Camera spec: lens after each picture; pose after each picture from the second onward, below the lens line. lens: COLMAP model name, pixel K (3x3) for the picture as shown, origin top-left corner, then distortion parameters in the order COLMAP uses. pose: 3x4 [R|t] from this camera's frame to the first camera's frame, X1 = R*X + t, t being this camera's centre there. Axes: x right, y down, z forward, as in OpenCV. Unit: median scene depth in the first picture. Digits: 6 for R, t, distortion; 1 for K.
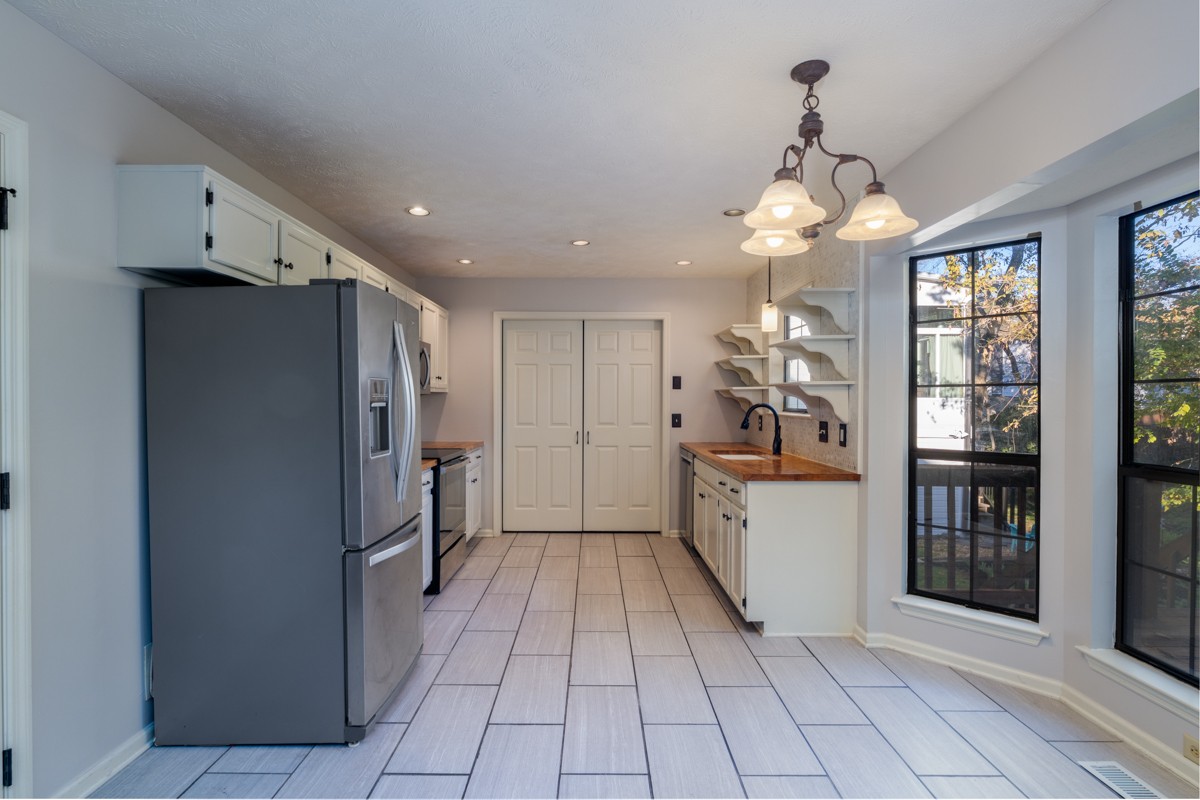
lens RADIAL K [[578.6, 0, 591.8], [0, 578.6, 400.5], [0, 0, 1]] dist [-0.003822, -0.000617]
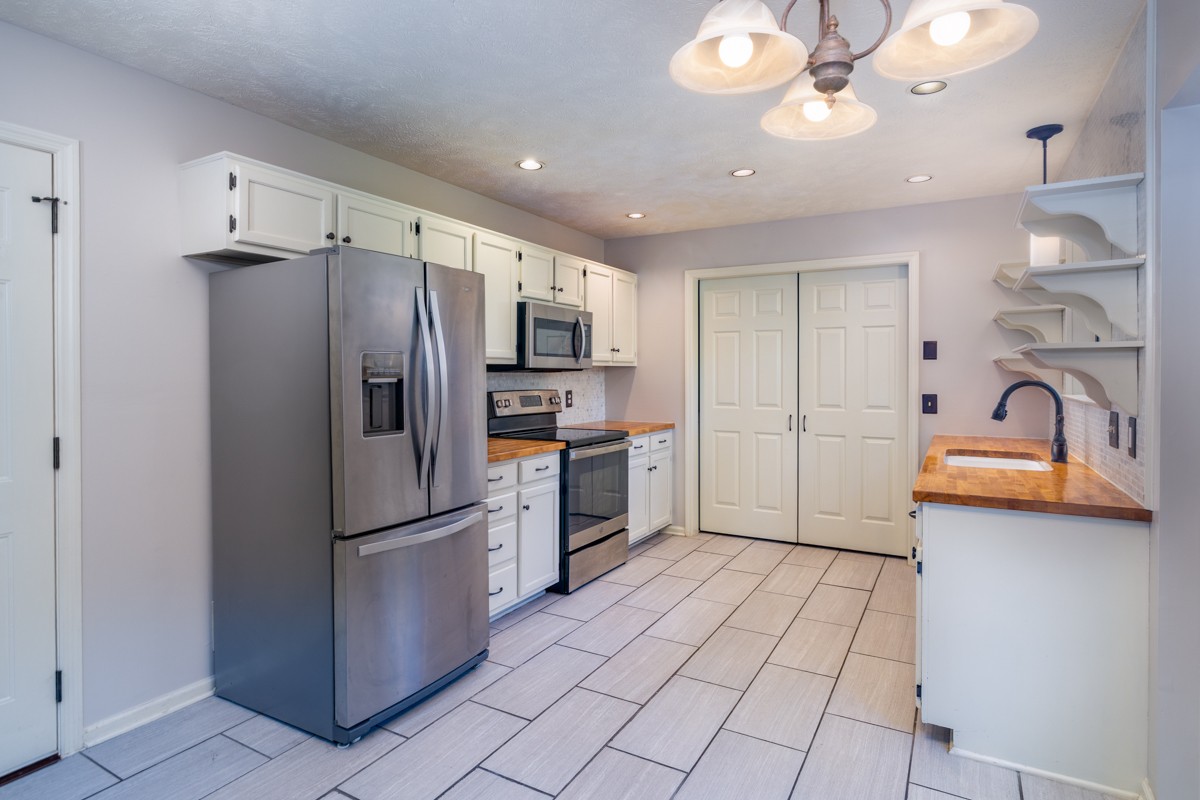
lens RADIAL K [[635.9, 0, 588.5], [0, 635.9, 374.8], [0, 0, 1]] dist [-0.002524, 0.000842]
pose [[0.868809, -0.000316, -0.495147, 0.268417], [-0.000186, 1.000000, -0.000964, -0.000304], [0.495147, 0.000929, 0.868809, 0.188142]]
